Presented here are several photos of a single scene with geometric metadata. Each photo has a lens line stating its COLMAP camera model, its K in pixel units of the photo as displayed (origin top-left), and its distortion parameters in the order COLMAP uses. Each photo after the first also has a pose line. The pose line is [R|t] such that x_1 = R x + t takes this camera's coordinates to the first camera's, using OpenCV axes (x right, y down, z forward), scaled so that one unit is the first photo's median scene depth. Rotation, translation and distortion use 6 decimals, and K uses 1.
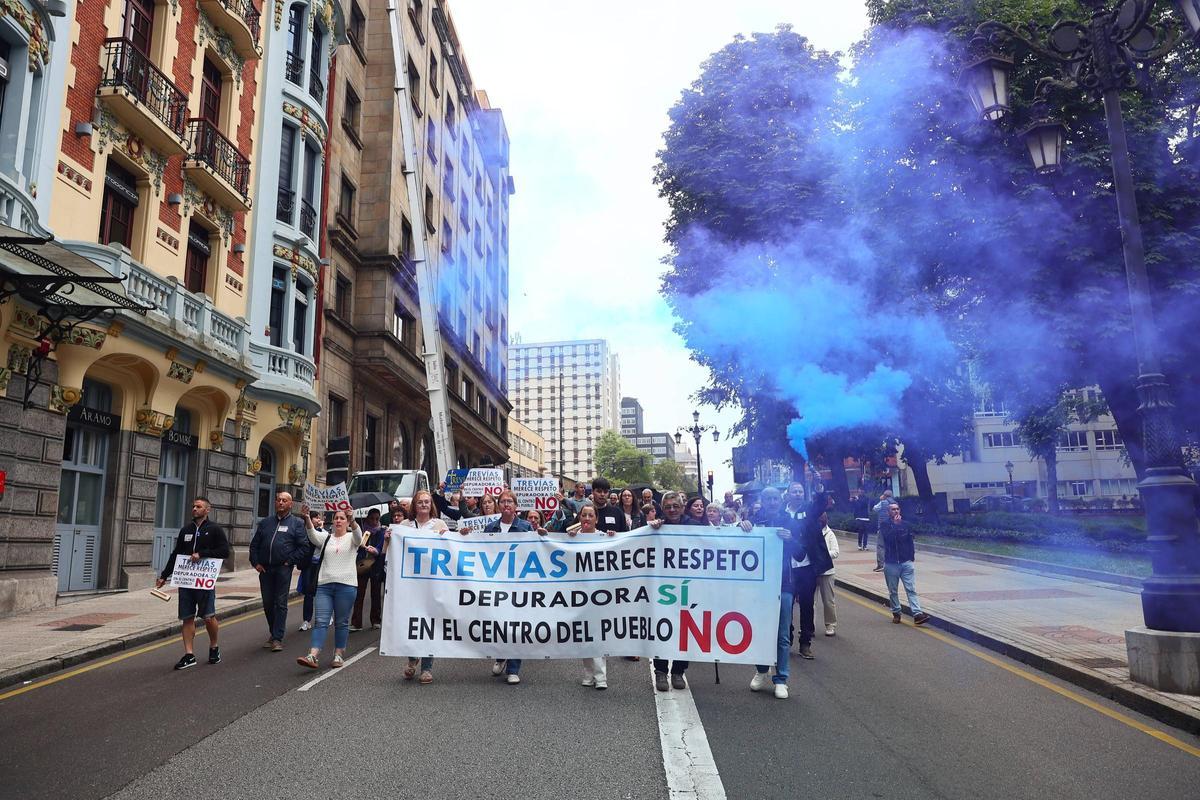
lens RADIAL K [[822.5, 0, 589.4], [0, 822.5, 395.8], [0, 0, 1]] dist [-0.106161, 0.085517]
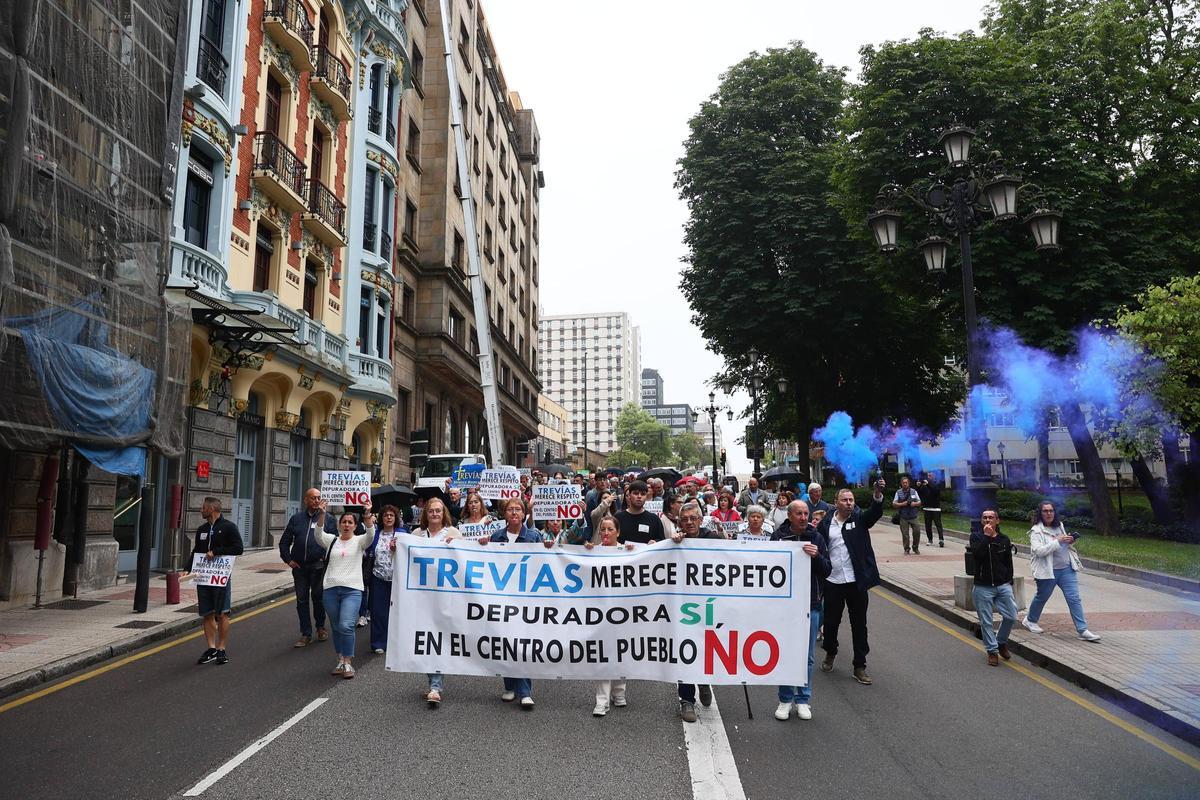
lens RADIAL K [[822.5, 0, 589.4], [0, 822.5, 395.8], [0, 0, 1]] dist [-0.106161, 0.085517]
pose [[0.999672, 0.006800, -0.024691, -0.009773], [-0.005860, 0.999263, 0.037941, -0.033037], [0.024931, -0.037784, 0.998975, -0.166393]]
